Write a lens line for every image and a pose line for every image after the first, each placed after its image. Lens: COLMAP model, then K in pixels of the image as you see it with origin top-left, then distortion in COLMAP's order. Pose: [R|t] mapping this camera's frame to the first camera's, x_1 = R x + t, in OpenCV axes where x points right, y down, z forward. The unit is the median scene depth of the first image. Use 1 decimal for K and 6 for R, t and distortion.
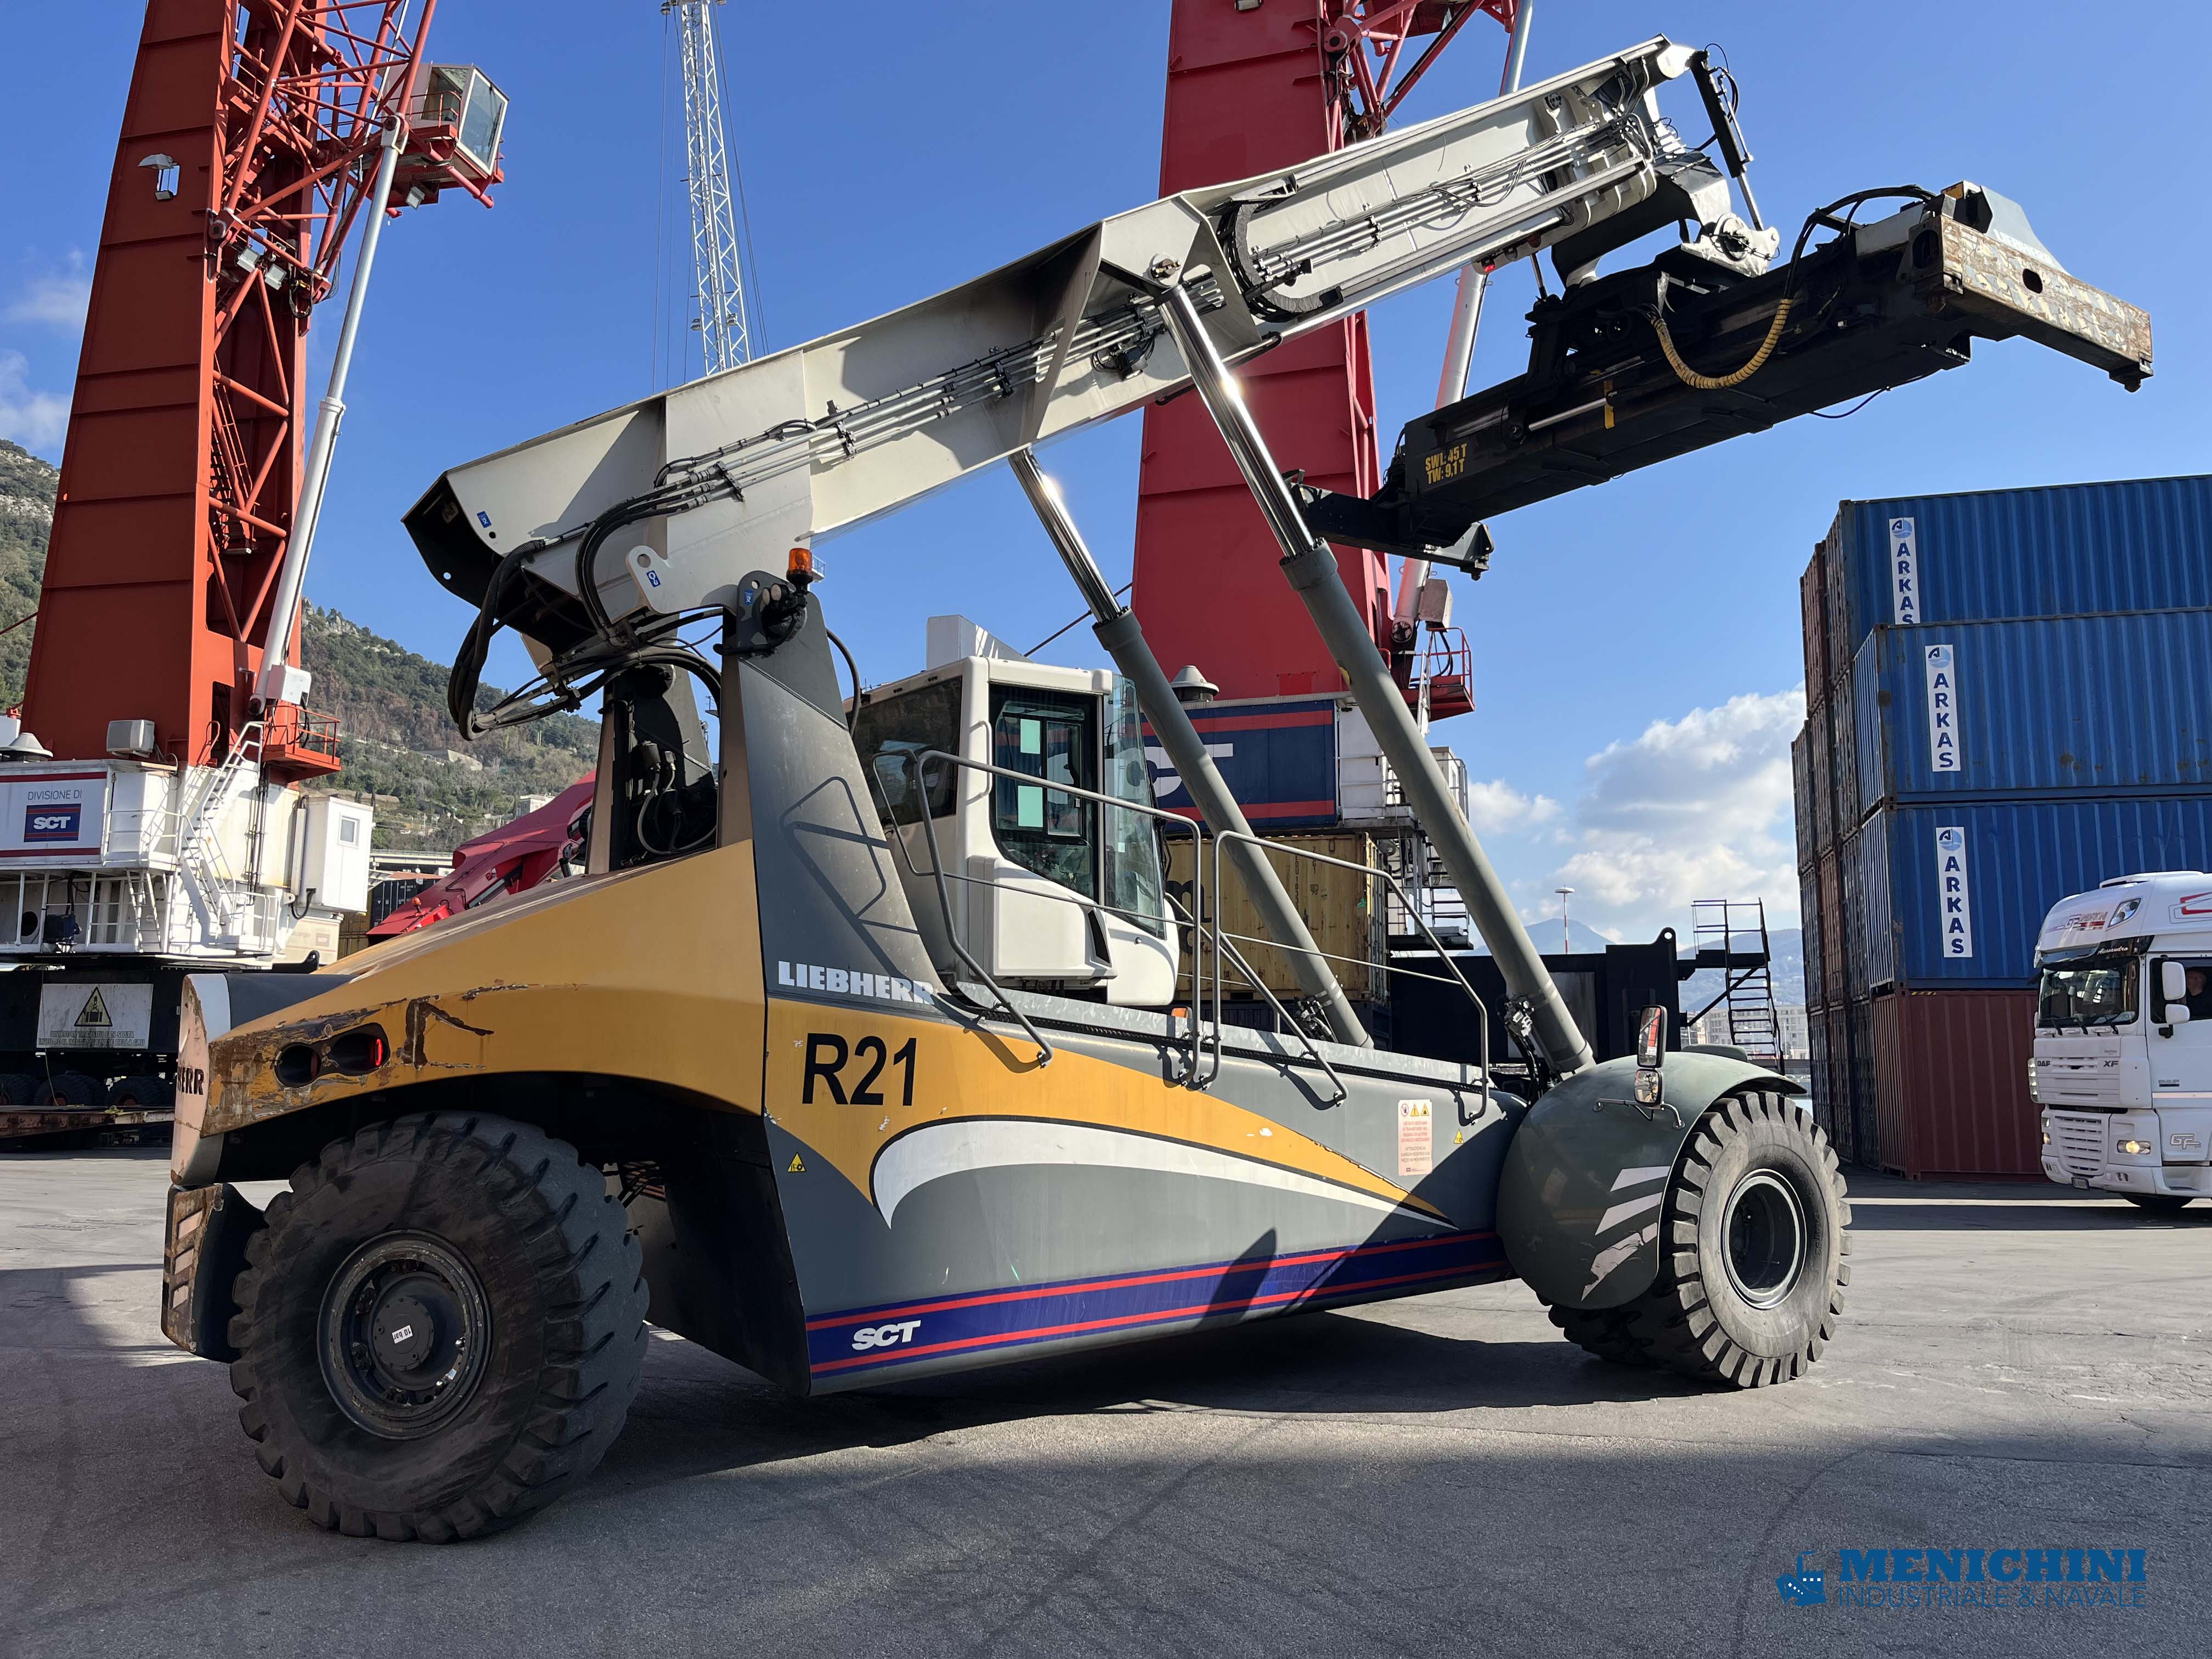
lens RADIAL K [[1677.0, 0, 1125.1], [0, 1677.0, 844.0], [0, 0, 1]] dist [0.048790, -0.062133]
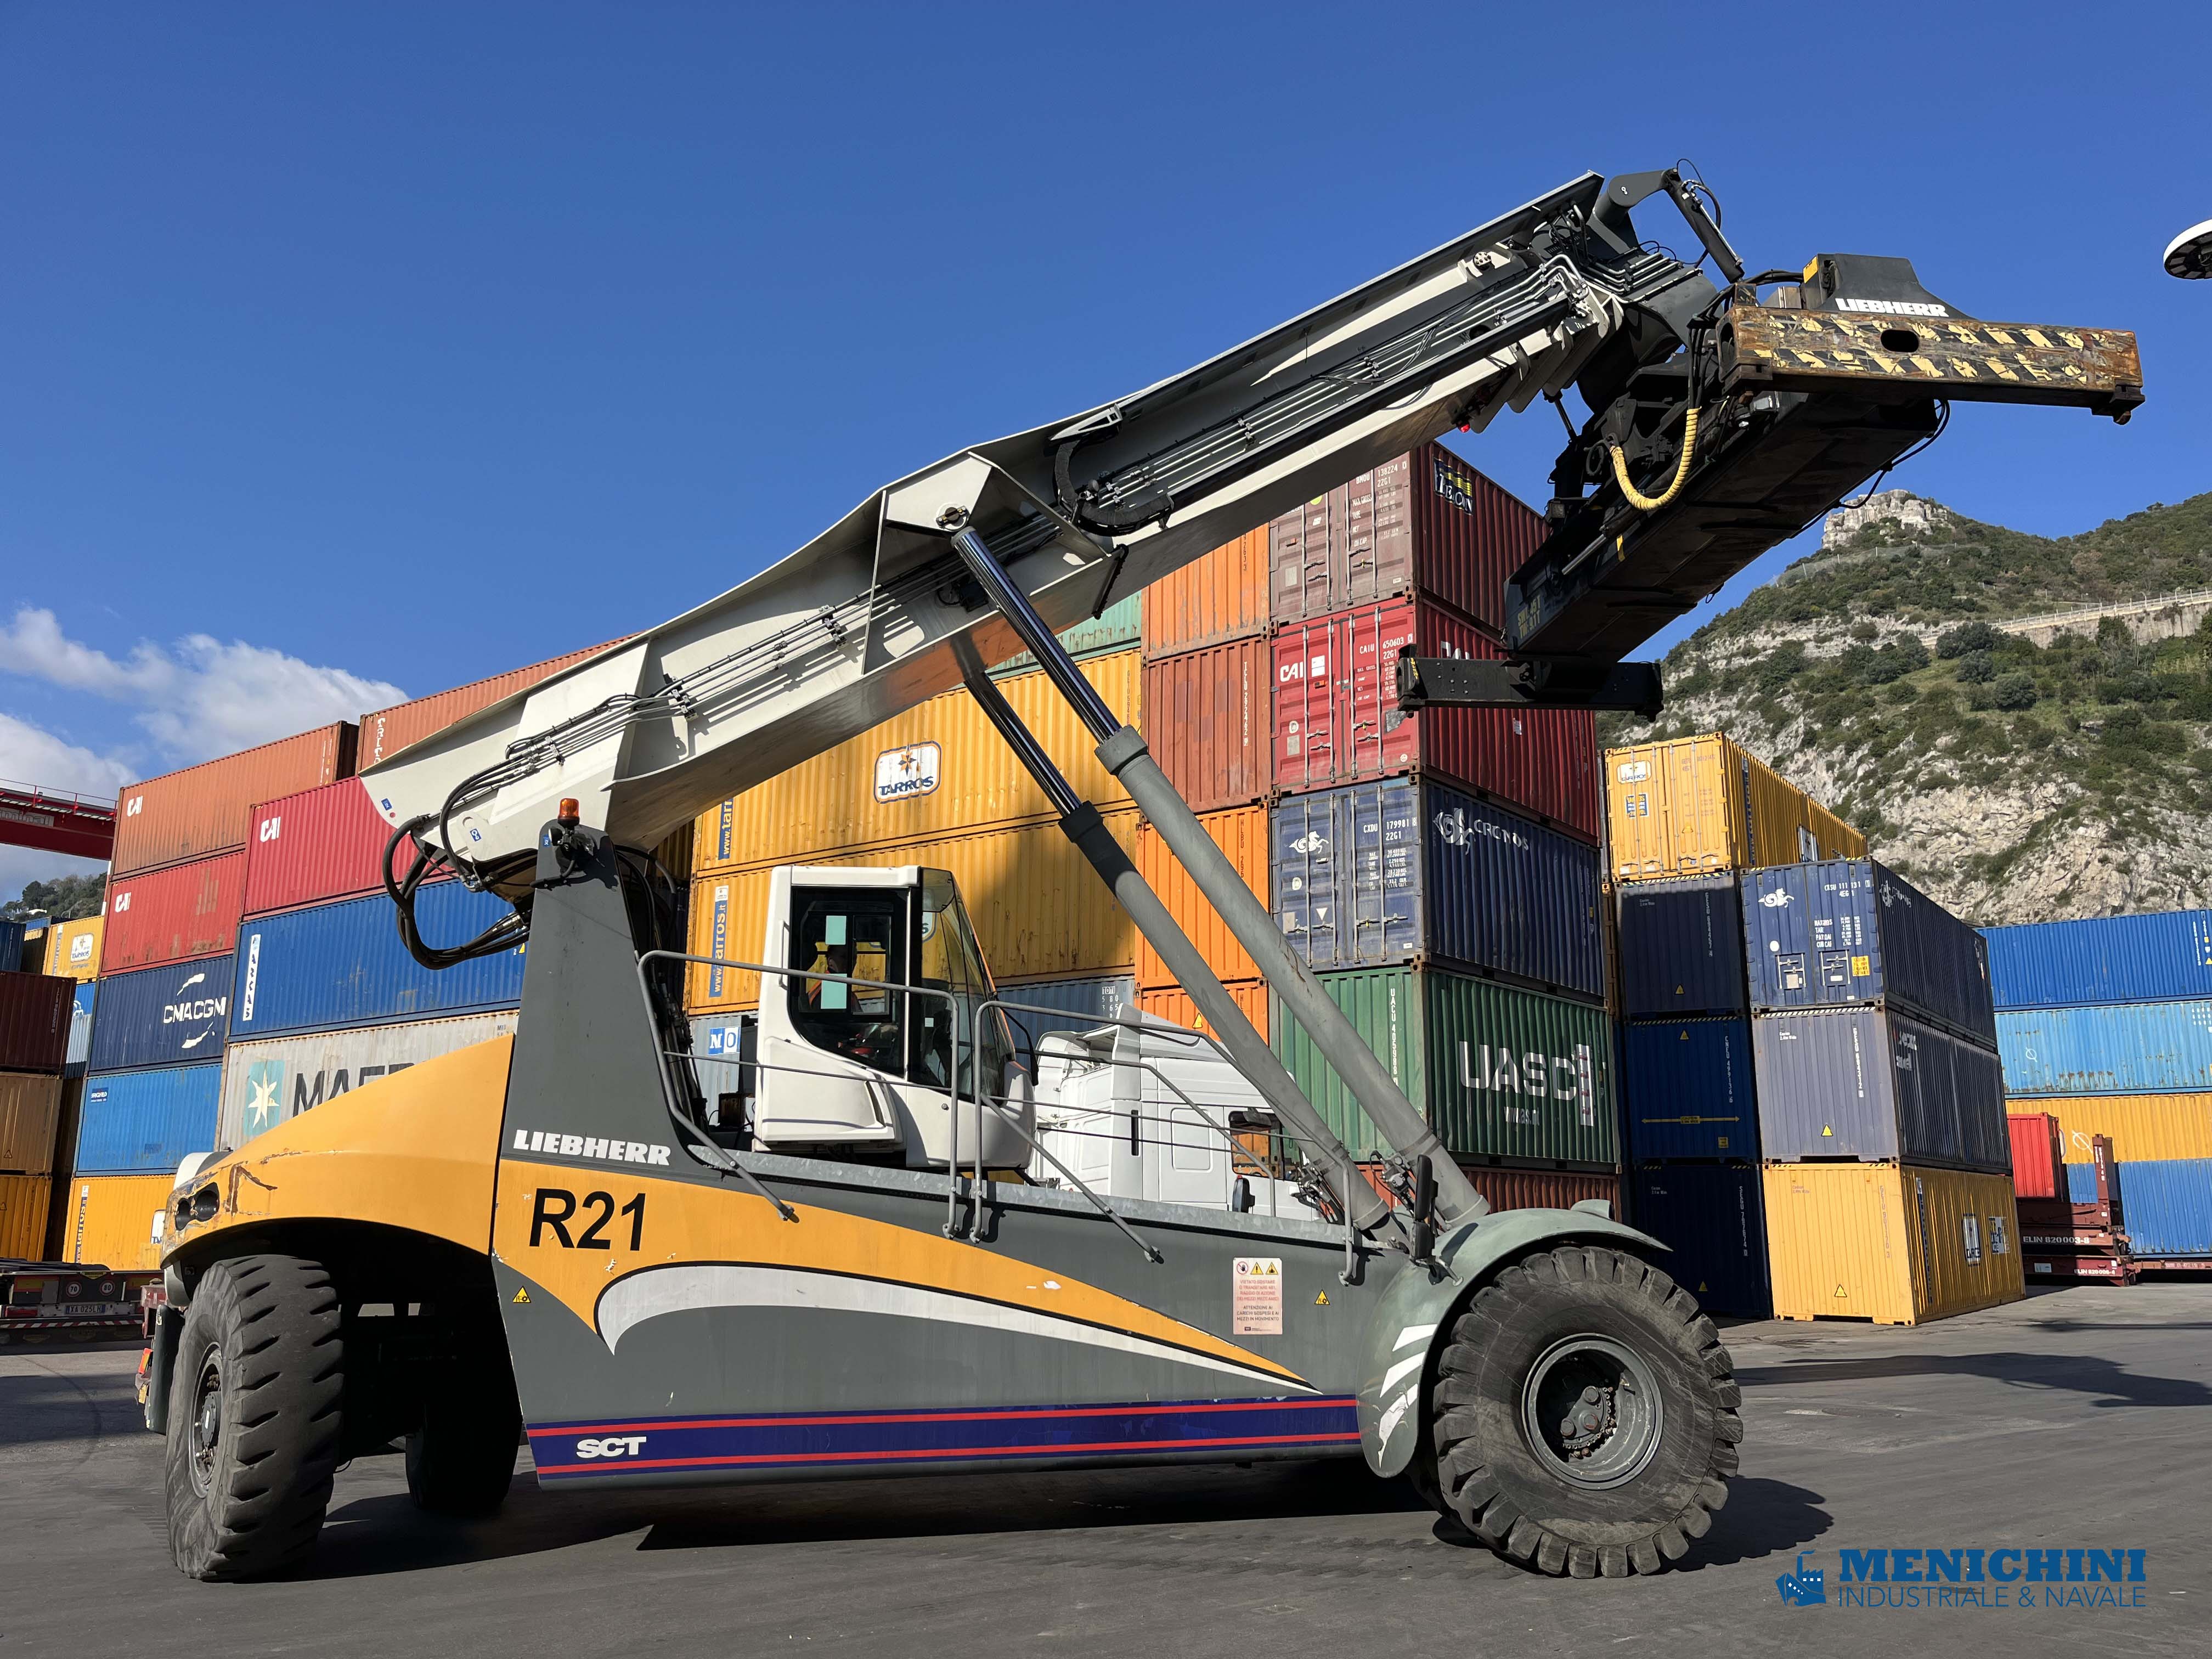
lens RADIAL K [[1677.0, 0, 1132.6], [0, 1677.0, 873.8], [0, 0, 1]] dist [0.048790, -0.062133]
pose [[0.904529, -0.093059, -0.416133, 0.603044], [0.049810, 0.992274, -0.113631, 0.037420], [0.423492, 0.082055, 0.902176, 0.041804]]
